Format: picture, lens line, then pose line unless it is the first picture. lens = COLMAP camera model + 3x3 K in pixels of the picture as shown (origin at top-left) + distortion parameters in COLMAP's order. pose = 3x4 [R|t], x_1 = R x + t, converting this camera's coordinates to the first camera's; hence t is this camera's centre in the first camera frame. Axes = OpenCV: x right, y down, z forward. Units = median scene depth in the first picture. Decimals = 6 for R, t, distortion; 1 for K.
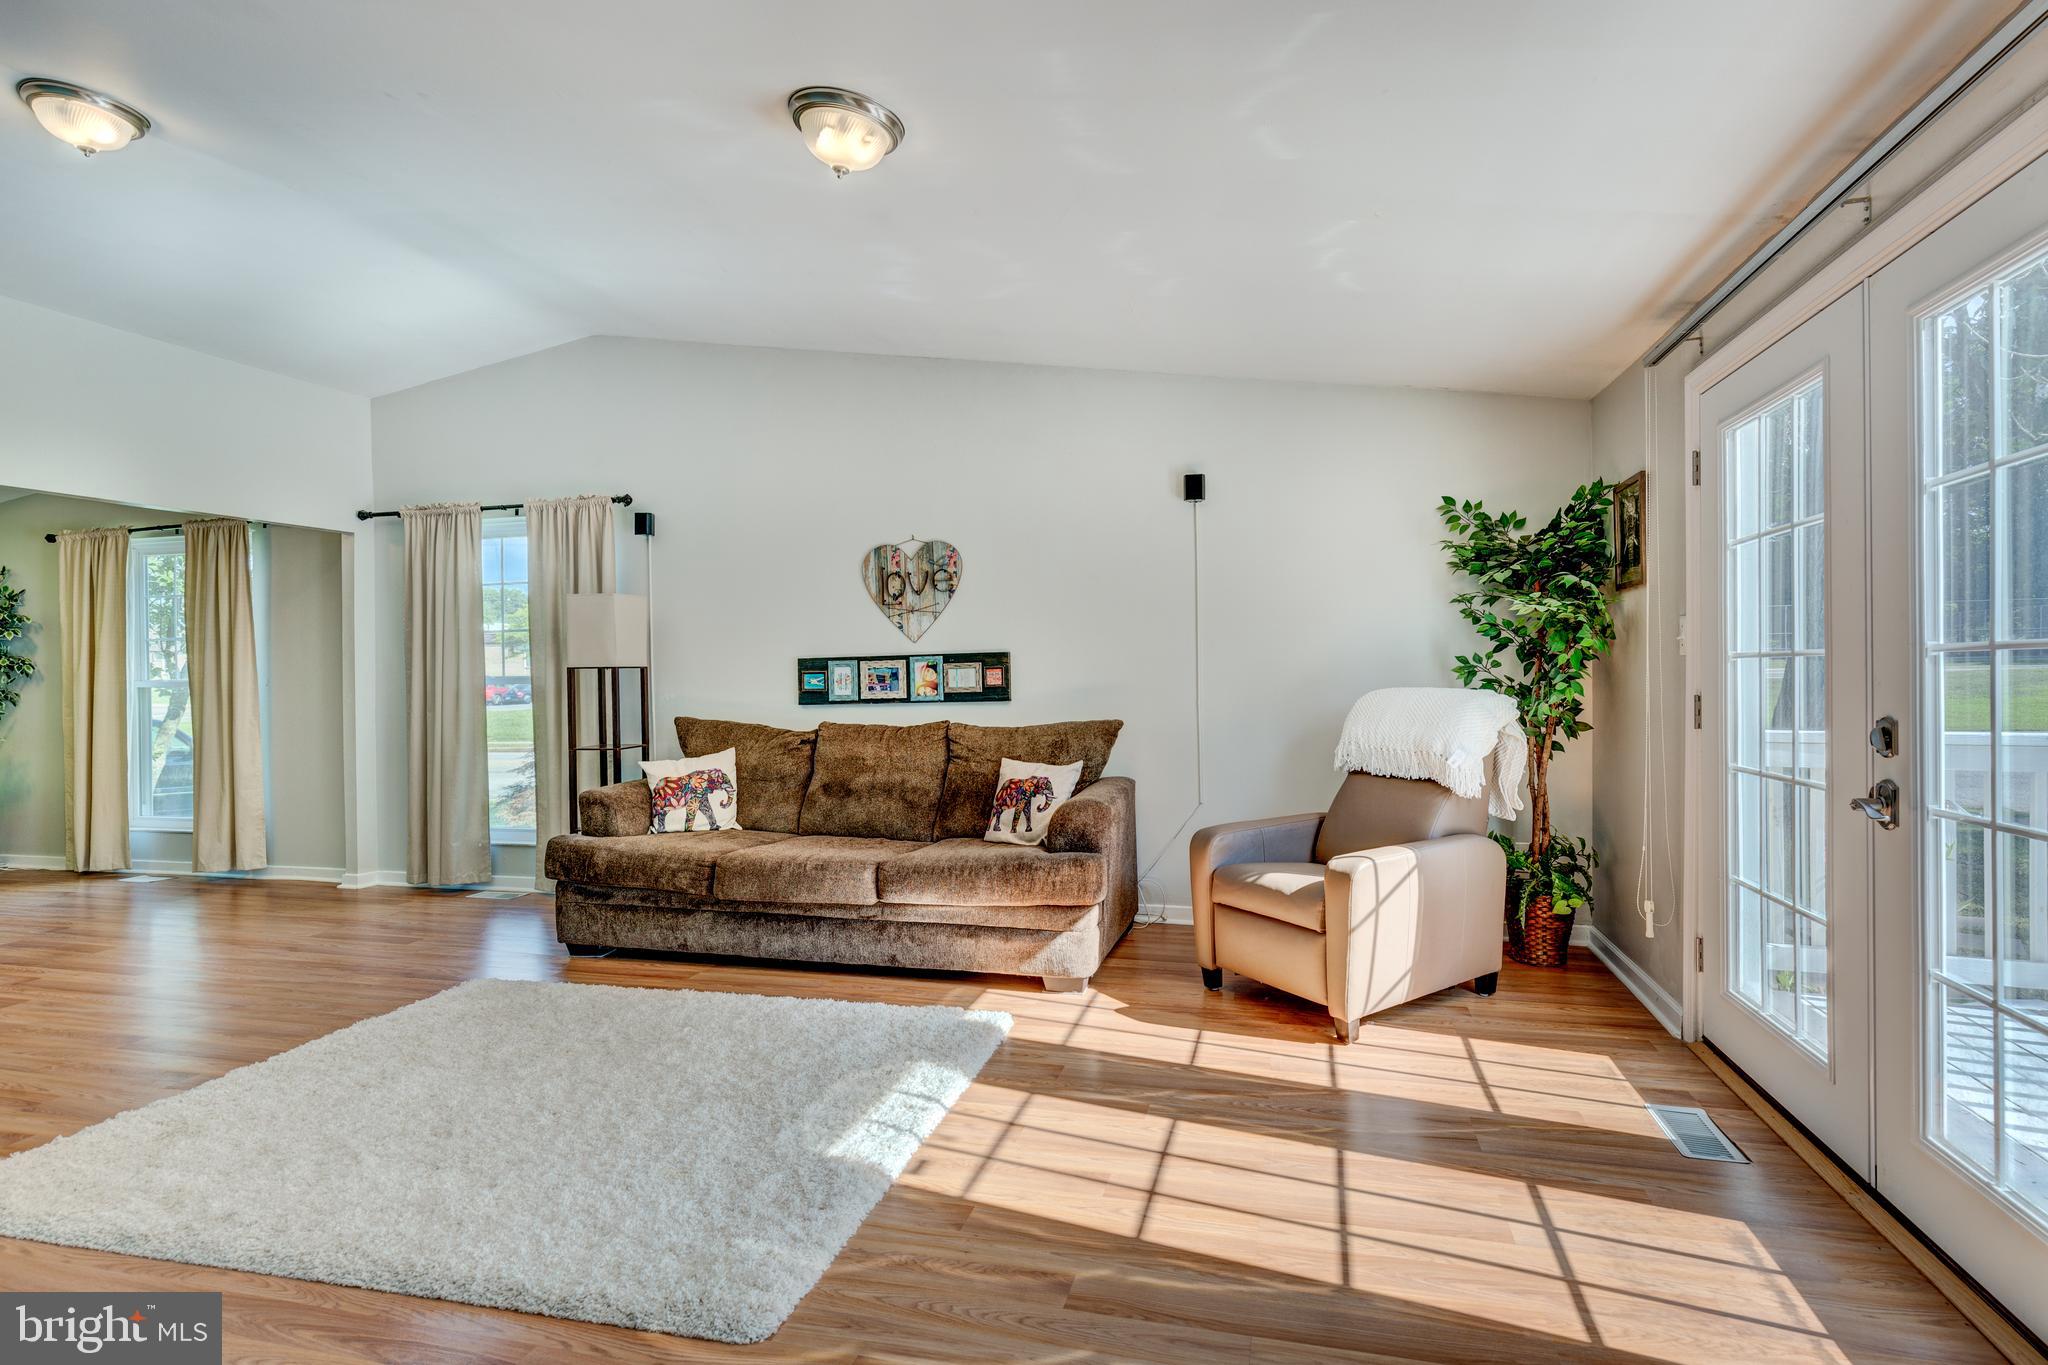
lens RADIAL K [[934.0, 0, 1034.8], [0, 934.0, 684.0], [0, 0, 1]] dist [0.009507, -0.000824]
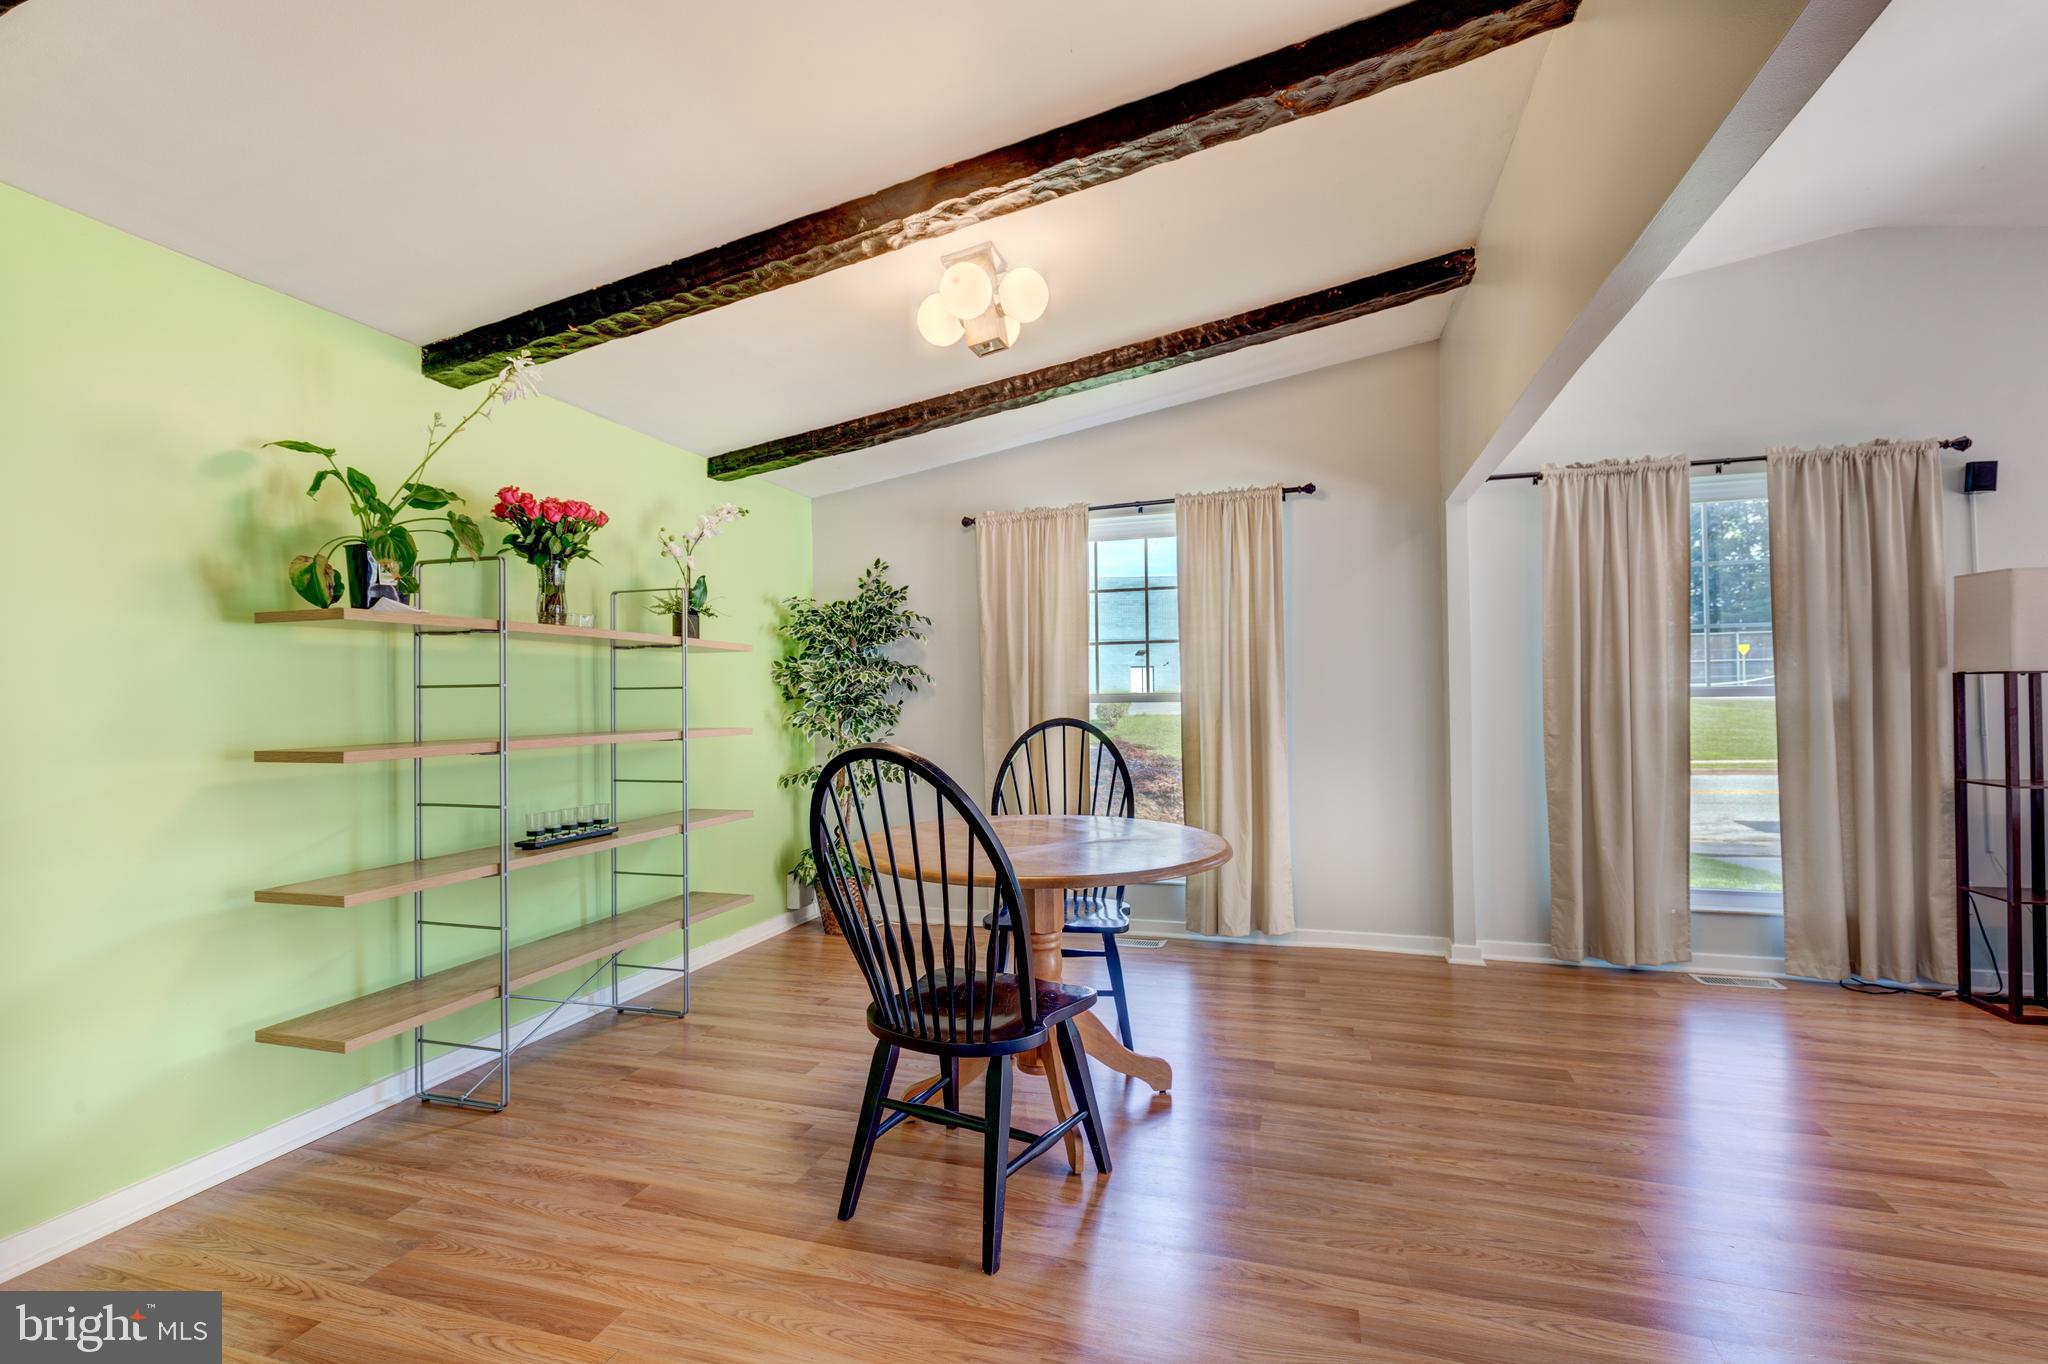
lens RADIAL K [[934.0, 0, 1038.0], [0, 934.0, 689.3], [0, 0, 1]] dist [0.009507, -0.000824]
pose [[0.998808, 0.001449, -0.048789, -1.196718], [-0.002507, 0.999763, -0.021625, 0.013000], [0.048747, 0.021722, 0.998575, 0.250668]]
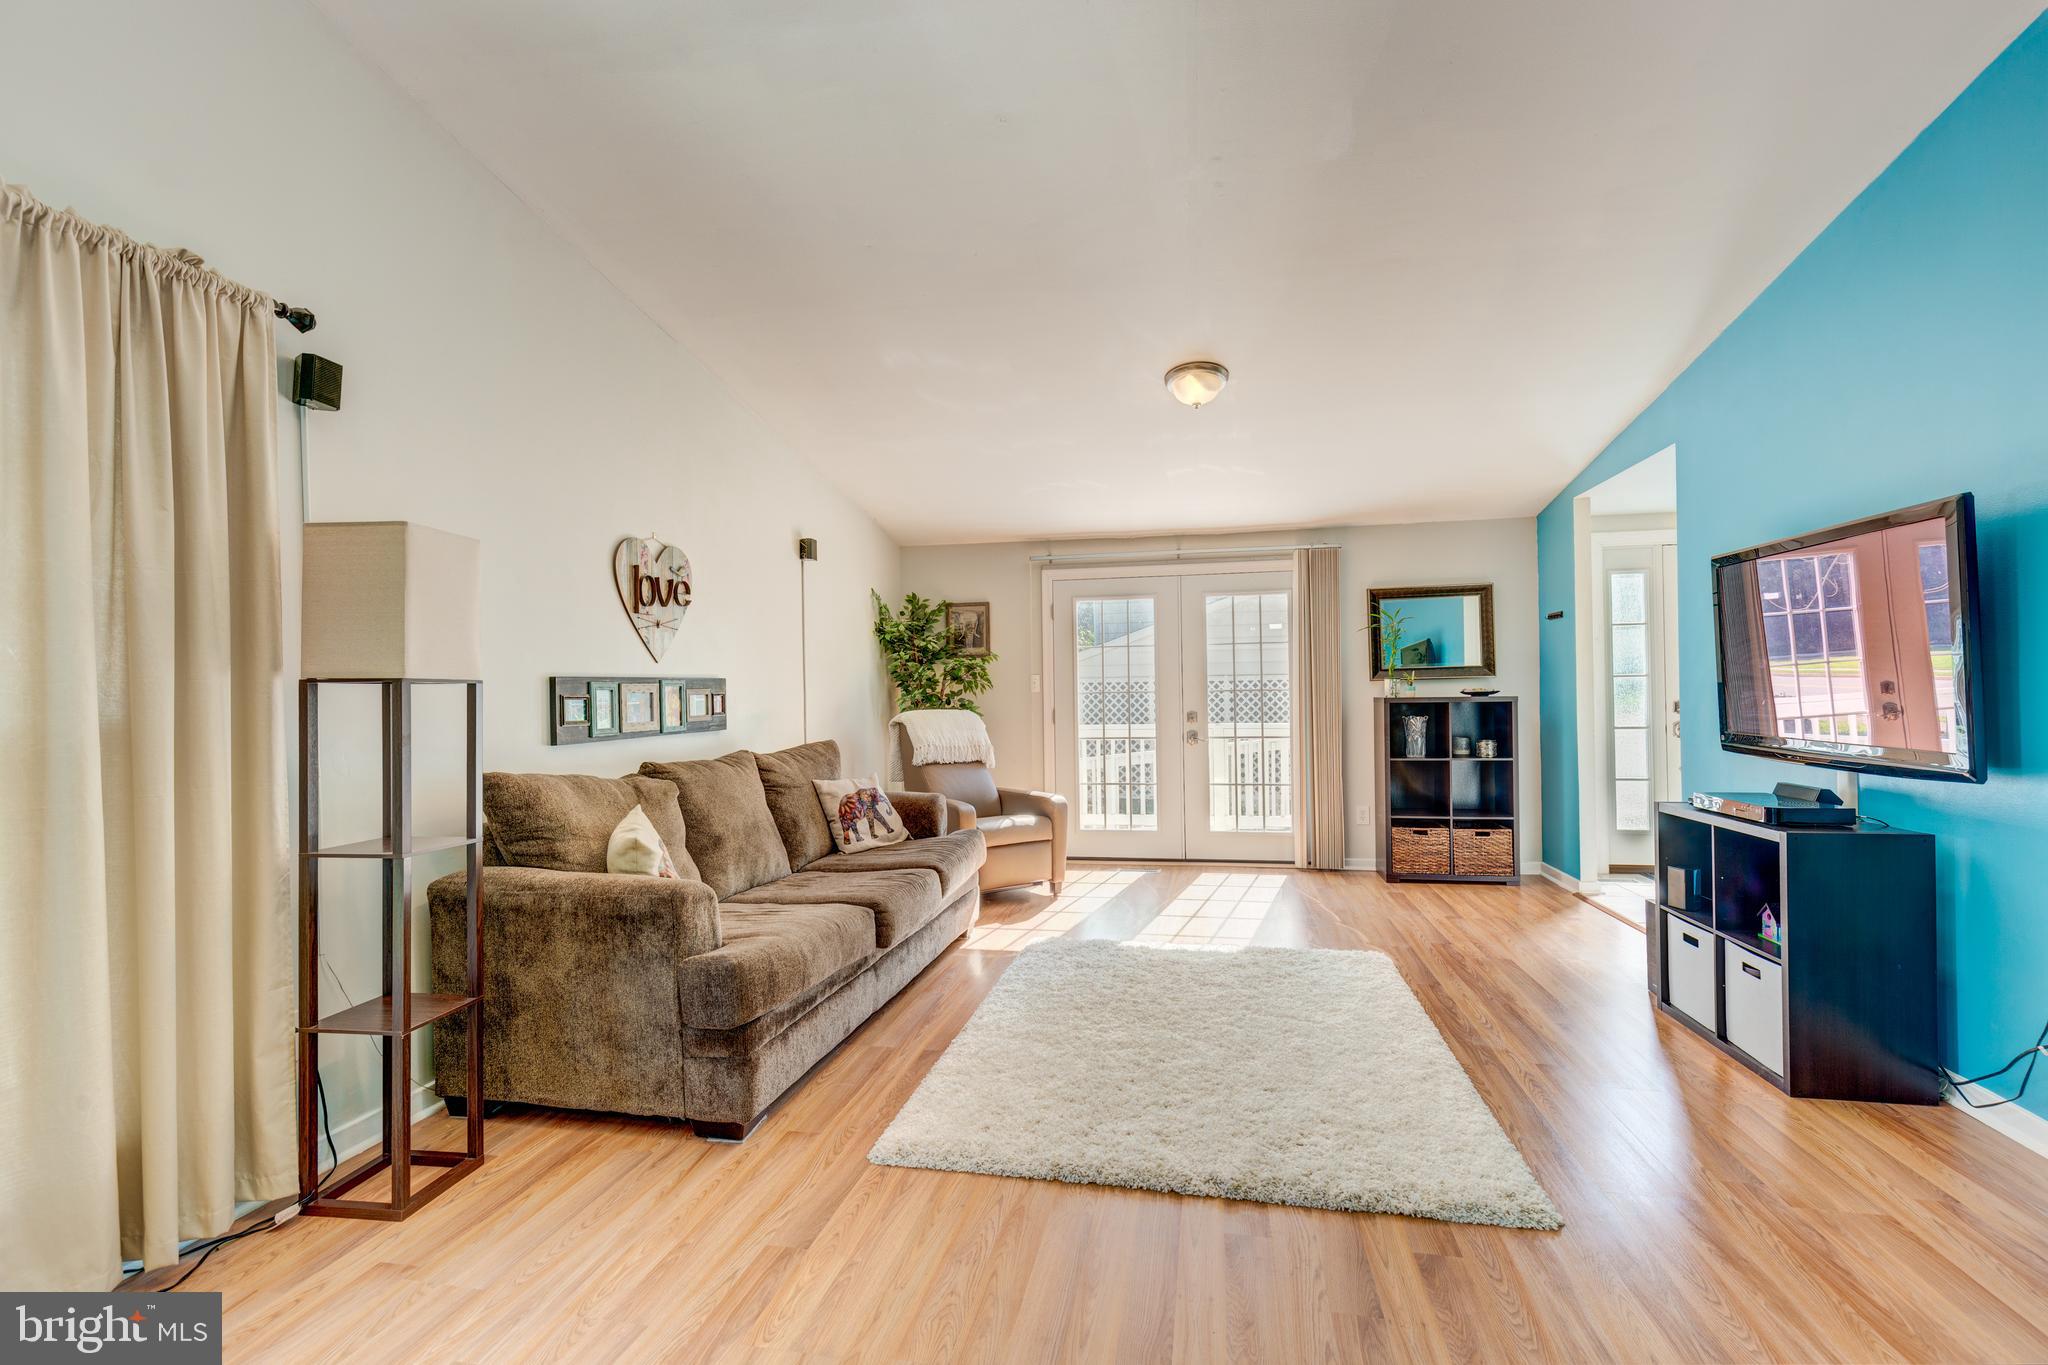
lens RADIAL K [[934.0, 0, 1038.2], [0, 934.0, 691.2], [0, 0, 1]] dist [0.009507, -0.000824]
pose [[-0.051910, 0.020525, 0.998441, -0.977620], [0.024682, 0.999510, -0.019264, 0.005204], [-0.998347, 0.023643, -0.052391, 0.710472]]
